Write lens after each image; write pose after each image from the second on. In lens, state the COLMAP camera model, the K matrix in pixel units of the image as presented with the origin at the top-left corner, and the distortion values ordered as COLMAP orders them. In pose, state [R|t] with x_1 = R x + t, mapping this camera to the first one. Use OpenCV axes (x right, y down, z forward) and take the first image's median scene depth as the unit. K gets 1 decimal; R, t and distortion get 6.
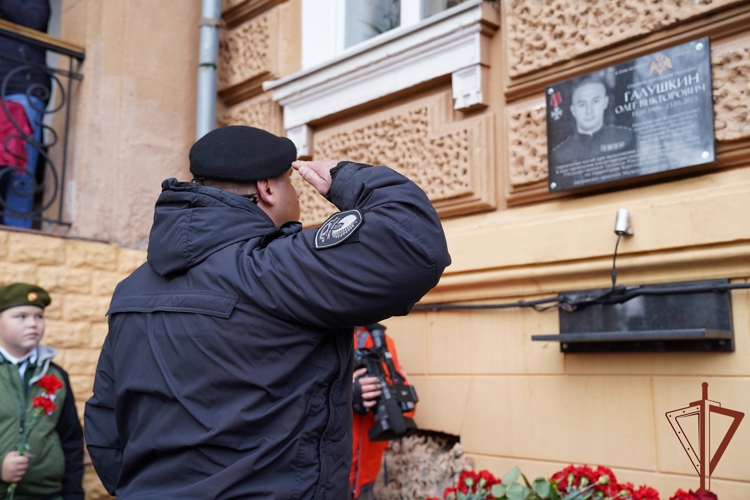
lens RADIAL K [[835.9, 0, 373.7], [0, 835.9, 245.6], [0, 0, 1]] dist [0.089662, 0.000000]
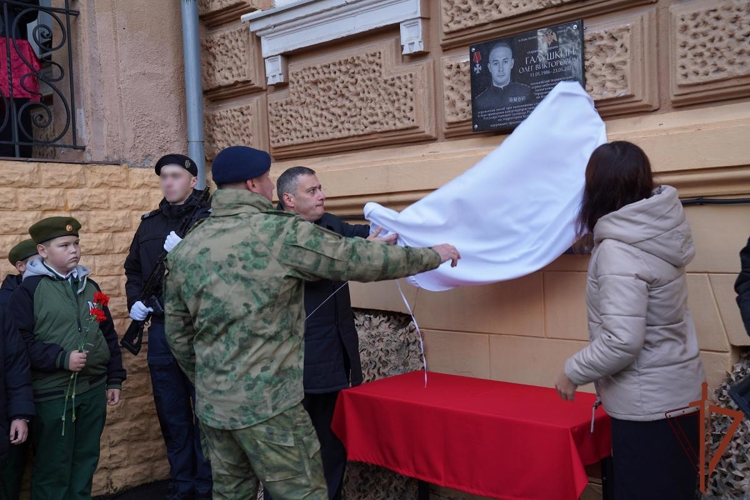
lens RADIAL K [[944.6, 0, 375.3], [0, 944.6, 252.6], [0, 0, 1]] dist [0.159365, 0.000000]
pose [[0.999138, -0.041487, 0.001053, 0.044018], [0.040566, 0.981671, 0.186214, -0.140010], [-0.008759, -0.186011, 0.982509, -0.409426]]
